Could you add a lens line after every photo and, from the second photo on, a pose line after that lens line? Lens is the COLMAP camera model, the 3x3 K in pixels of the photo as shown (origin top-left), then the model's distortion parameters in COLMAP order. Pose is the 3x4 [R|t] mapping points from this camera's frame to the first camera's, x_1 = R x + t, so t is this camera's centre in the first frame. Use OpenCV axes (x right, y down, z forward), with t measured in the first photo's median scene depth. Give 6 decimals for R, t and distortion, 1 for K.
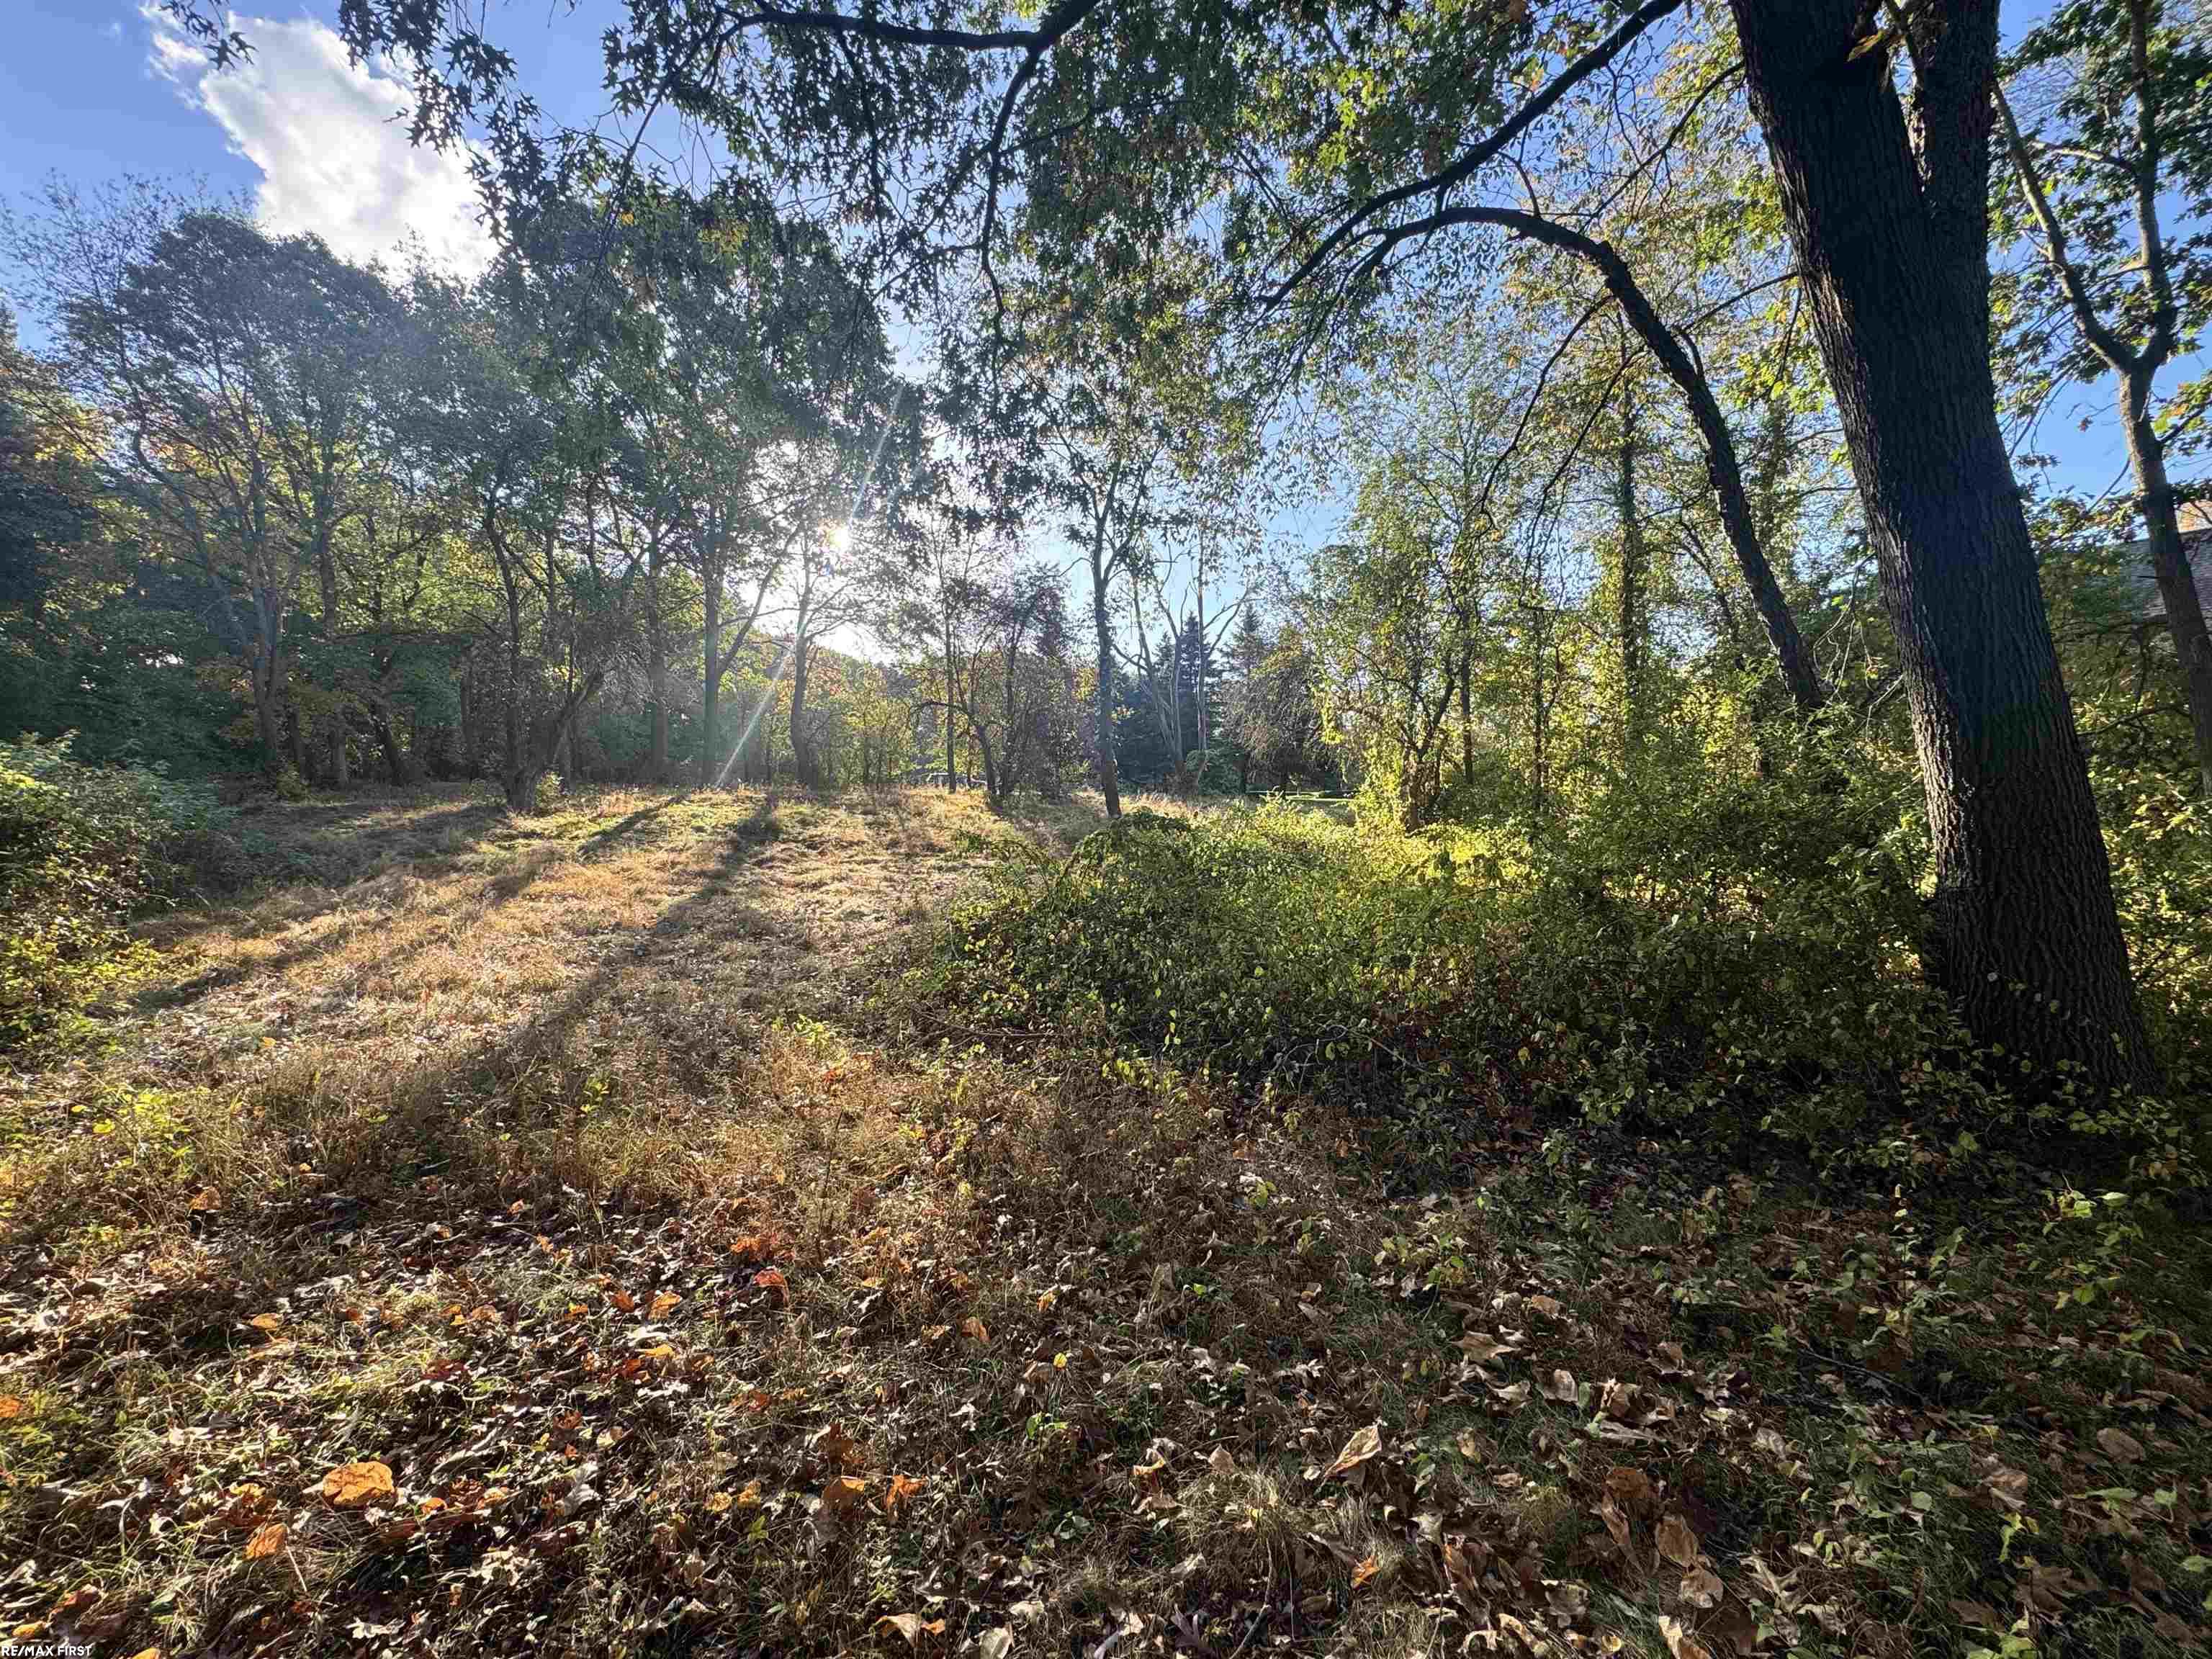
lens RADIAL K [[882.3, 0, 1106.0], [0, 882.3, 829.5], [0, 0, 1]] dist [-0.002629, 0.000527]
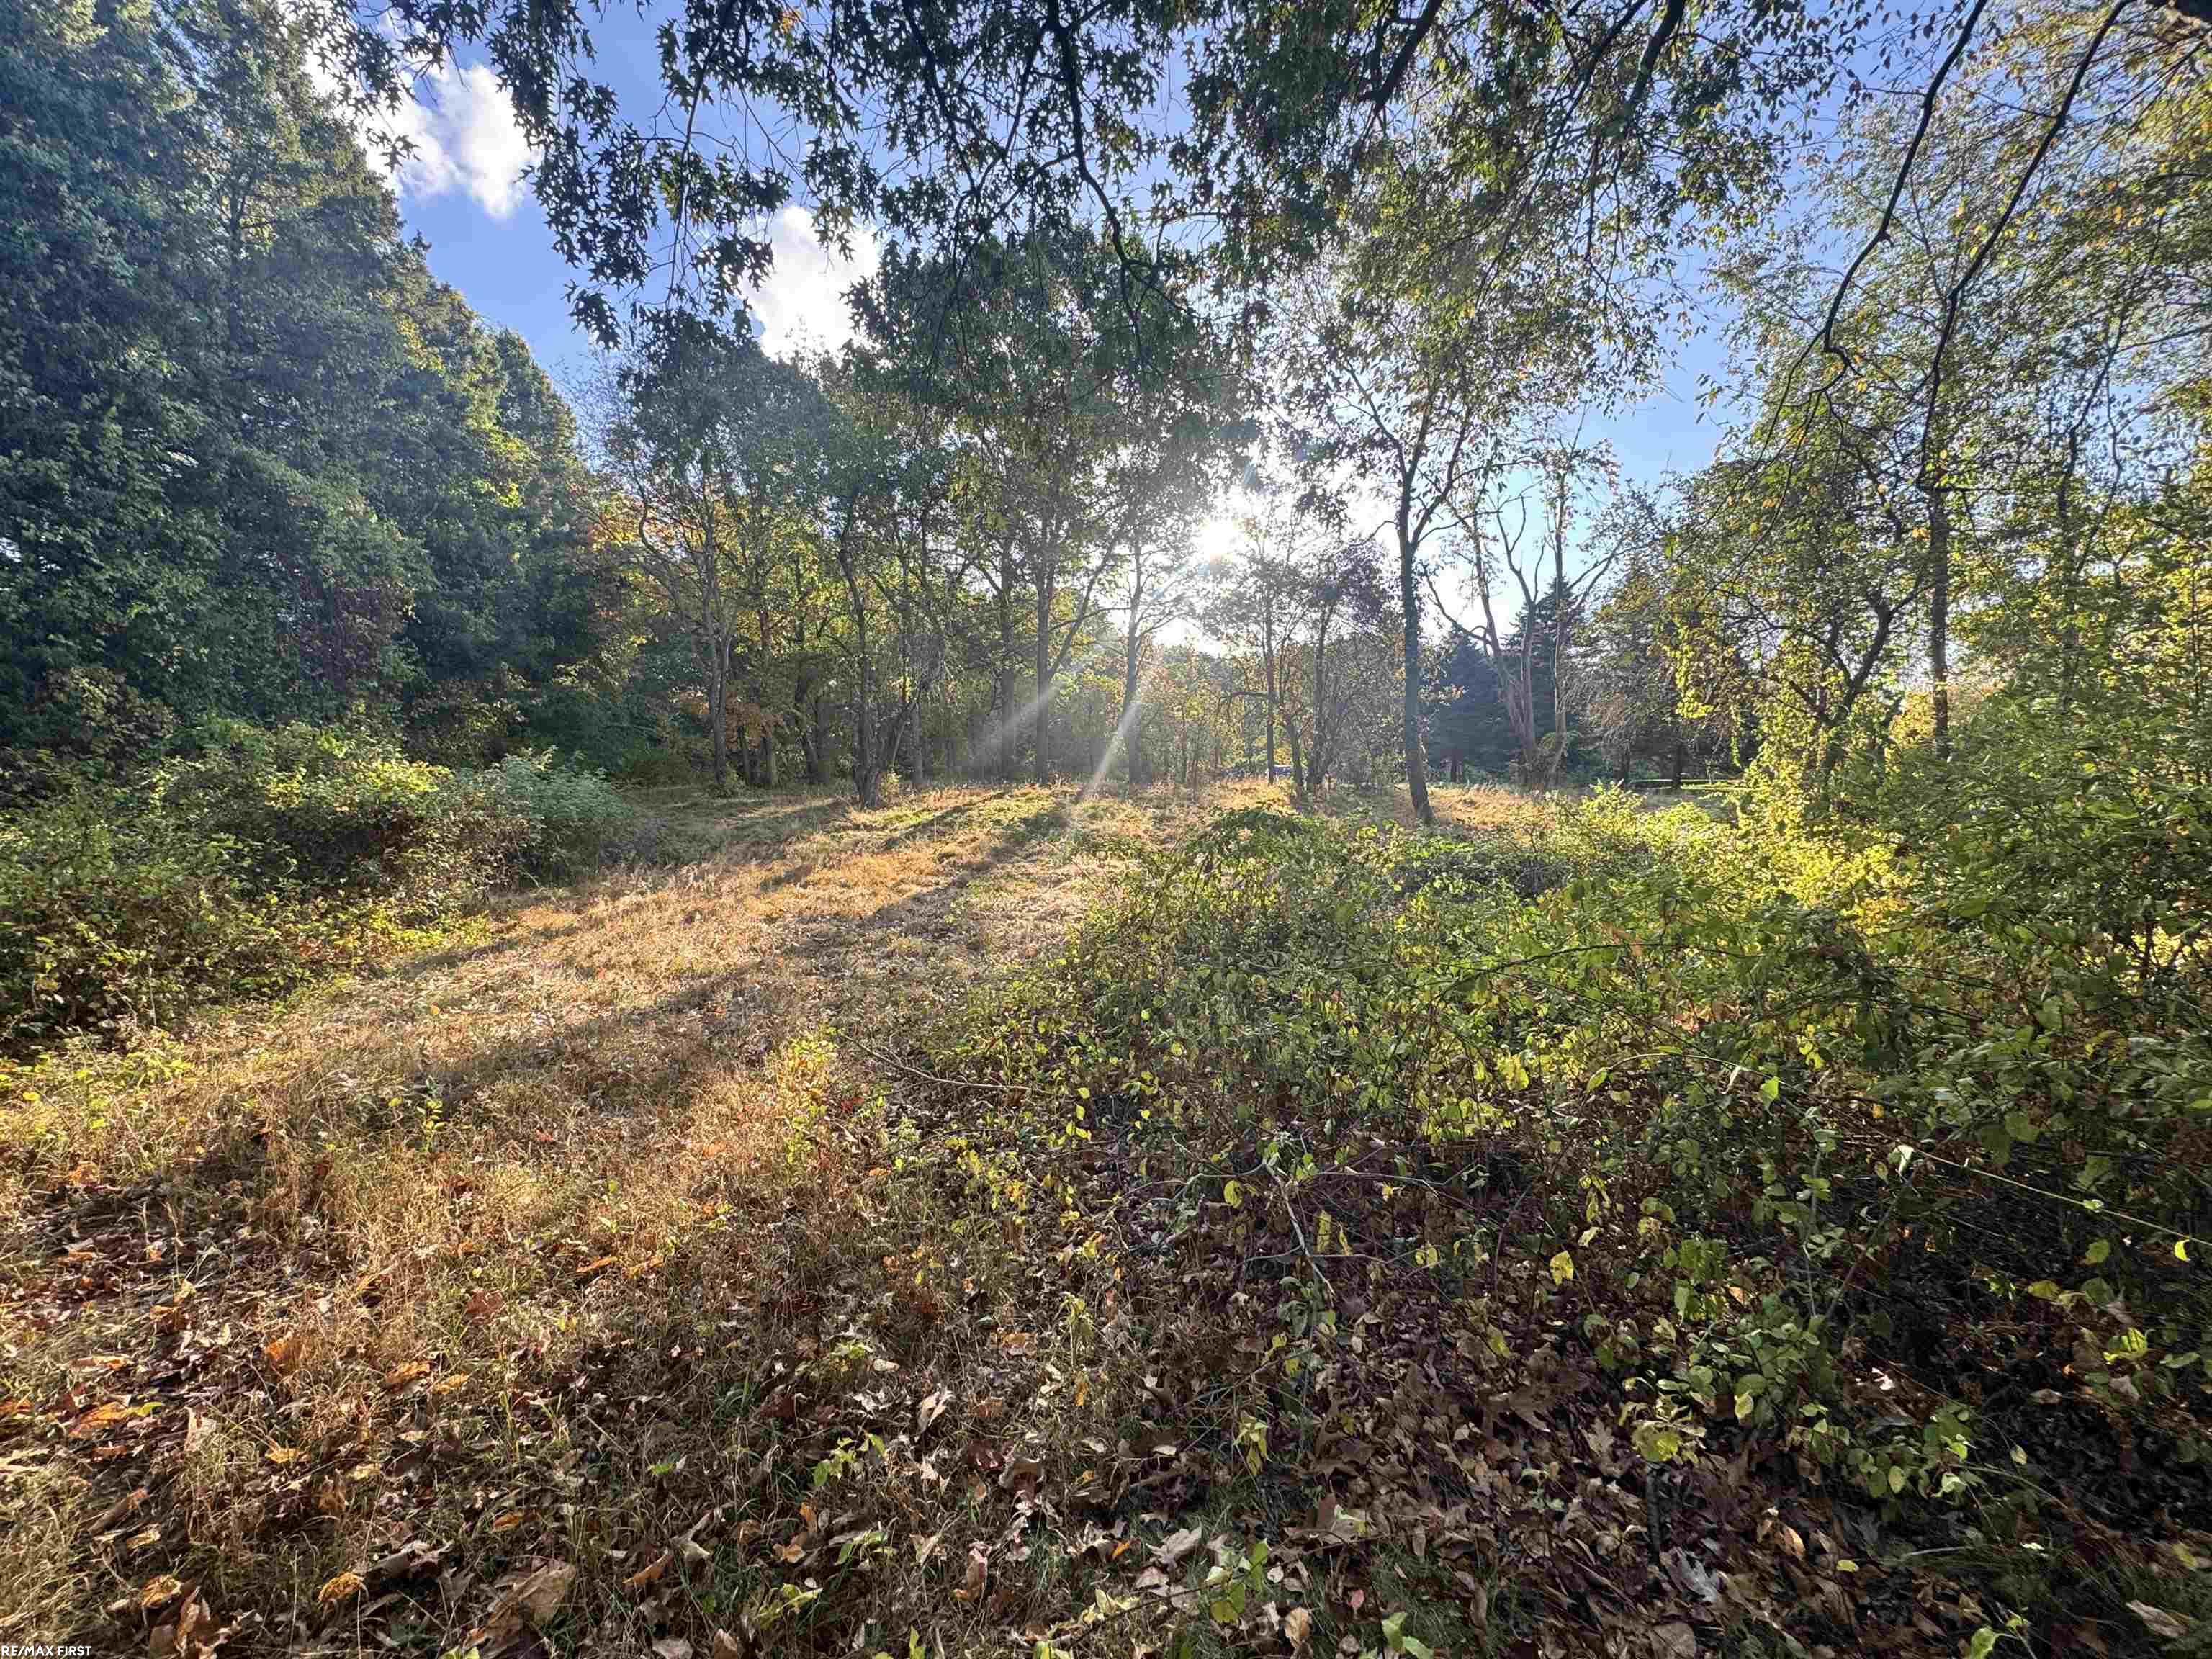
lens RADIAL K [[882.3, 0, 1106.0], [0, 882.3, 829.5], [0, 0, 1]] dist [-0.002629, 0.000527]
pose [[0.916772, 0.009691, -0.399294, 0.078891], [-0.006362, 0.999933, 0.009660, -0.003040], [0.399361, -0.006315, 0.916772, 0.073128]]
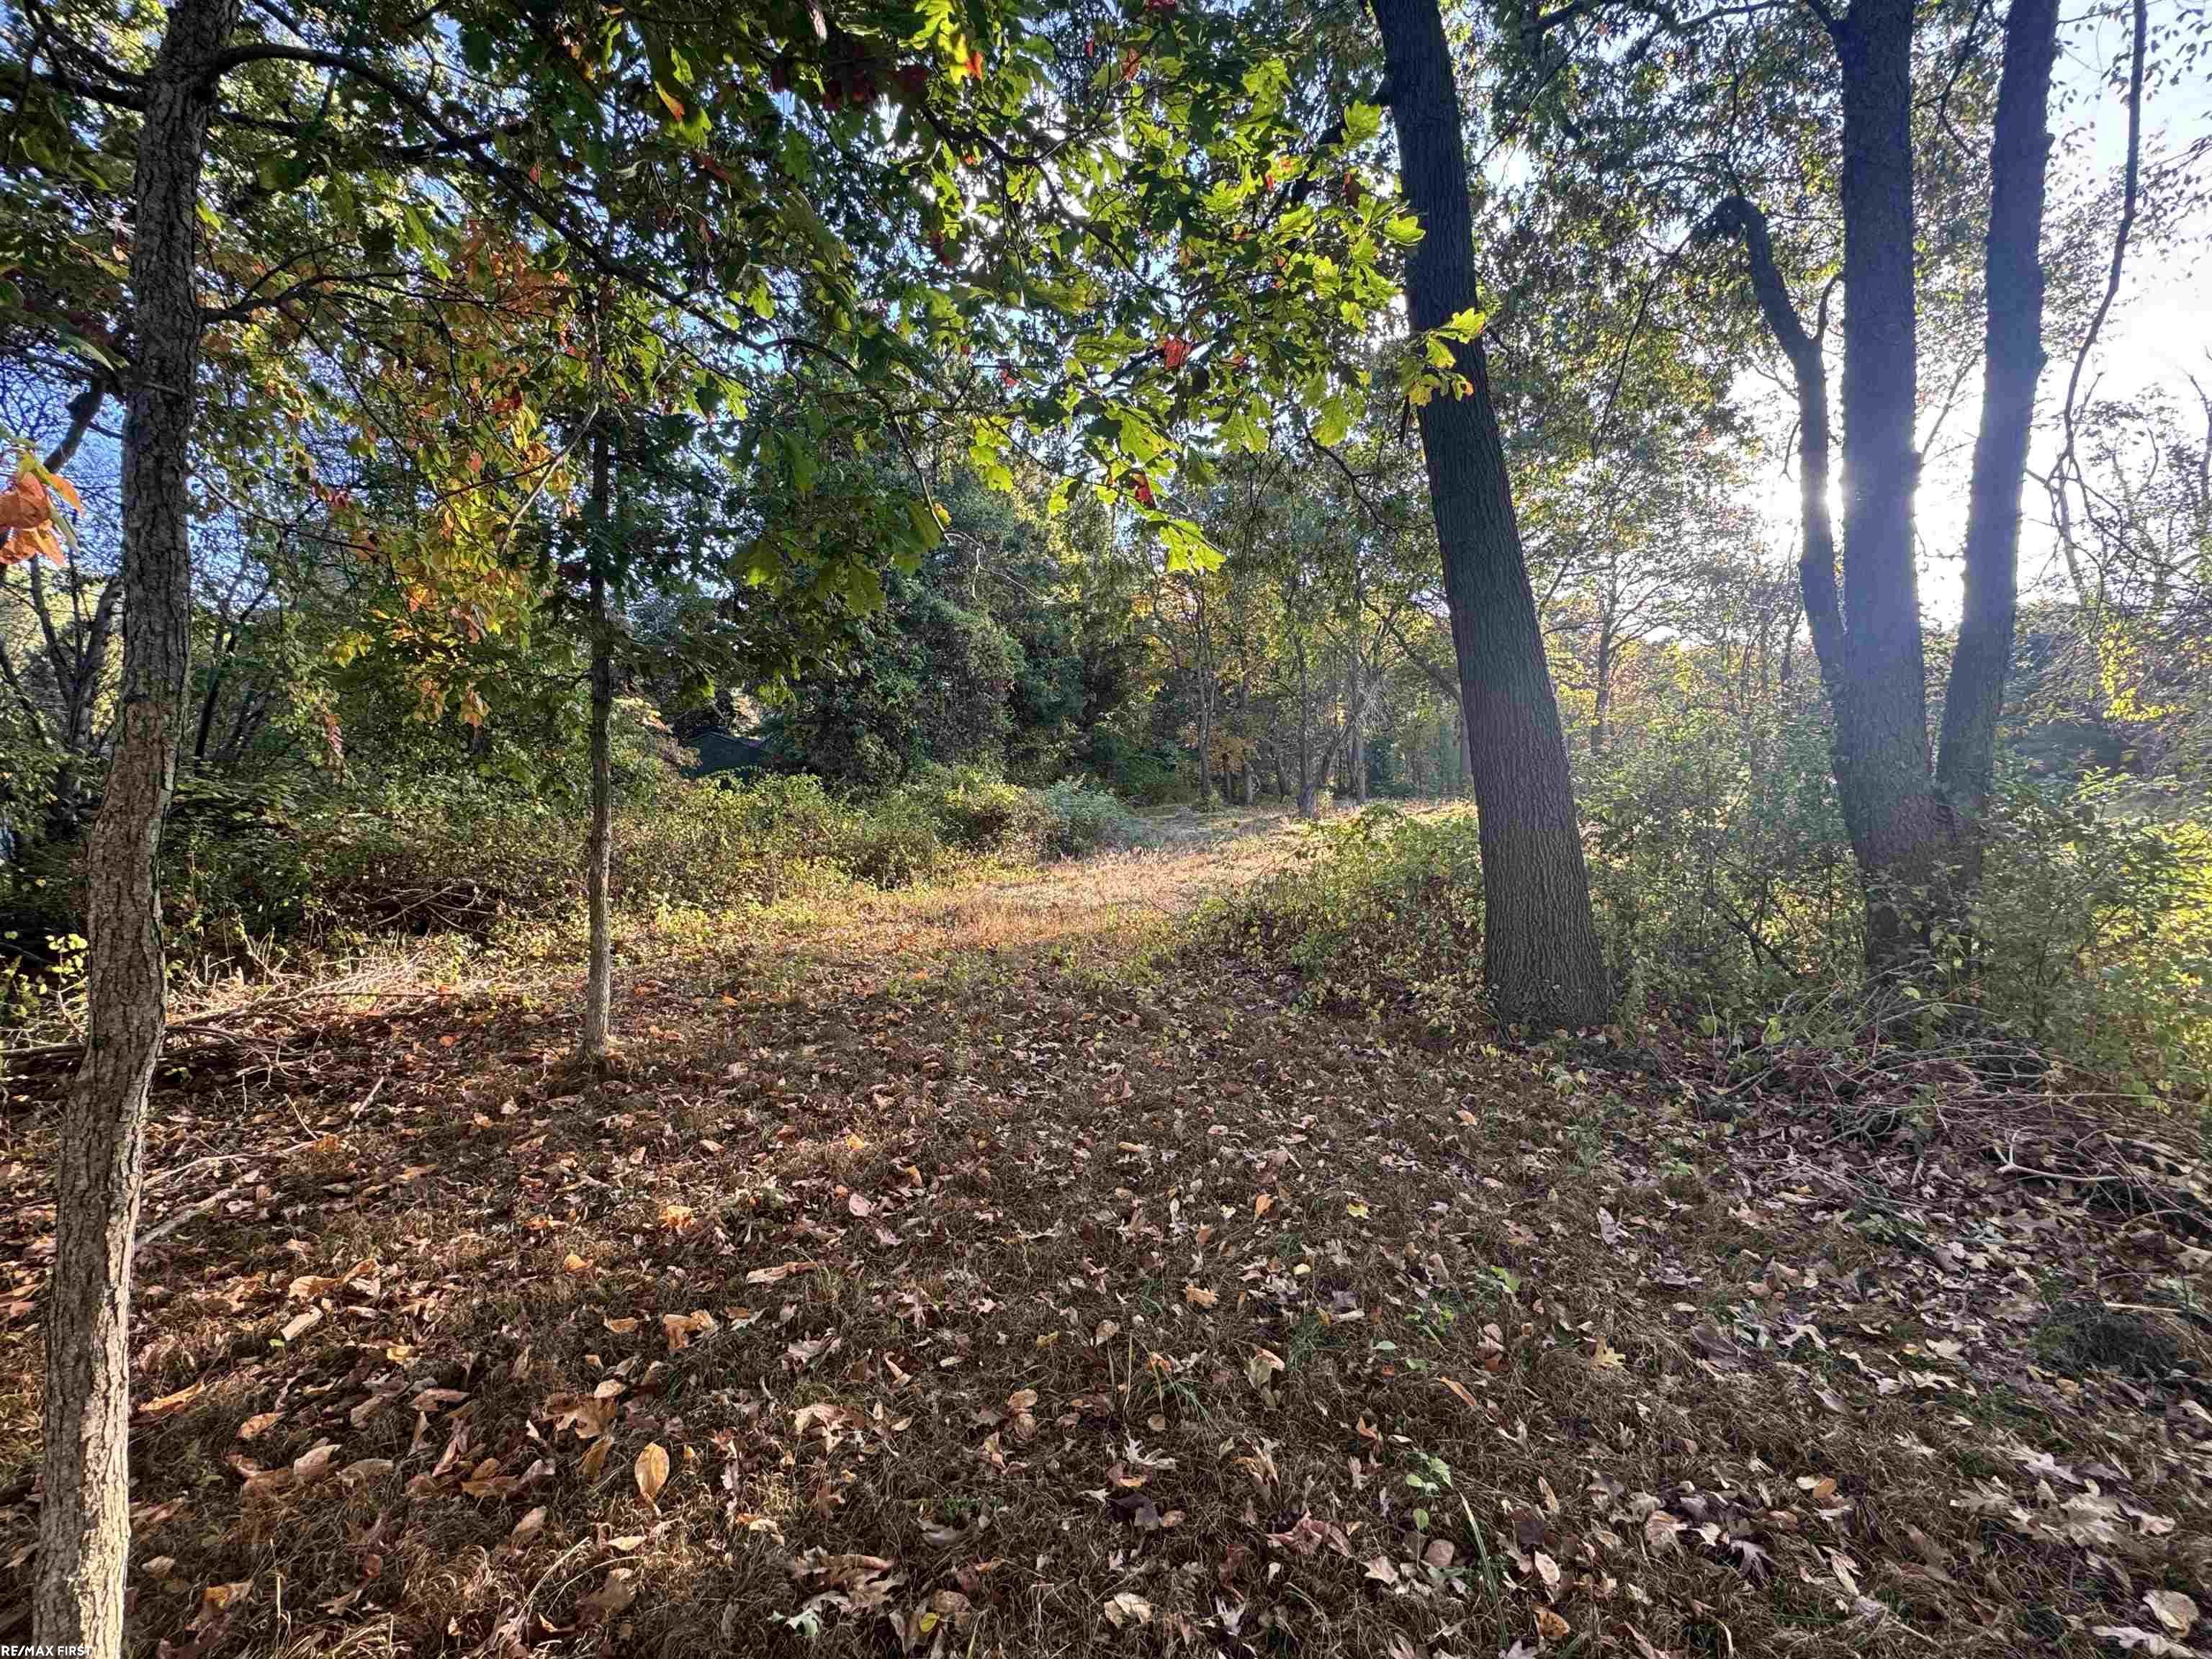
lens RADIAL K [[882.3, 0, 1106.0], [0, 882.3, 829.5], [0, 0, 1]] dist [-0.002629, 0.000527]
pose [[0.564293, 0.012522, -0.825479, 0.313359], [-0.029102, 0.999565, -0.004731, 0.013403], [0.825061, 0.026693, 0.564413, -0.046425]]
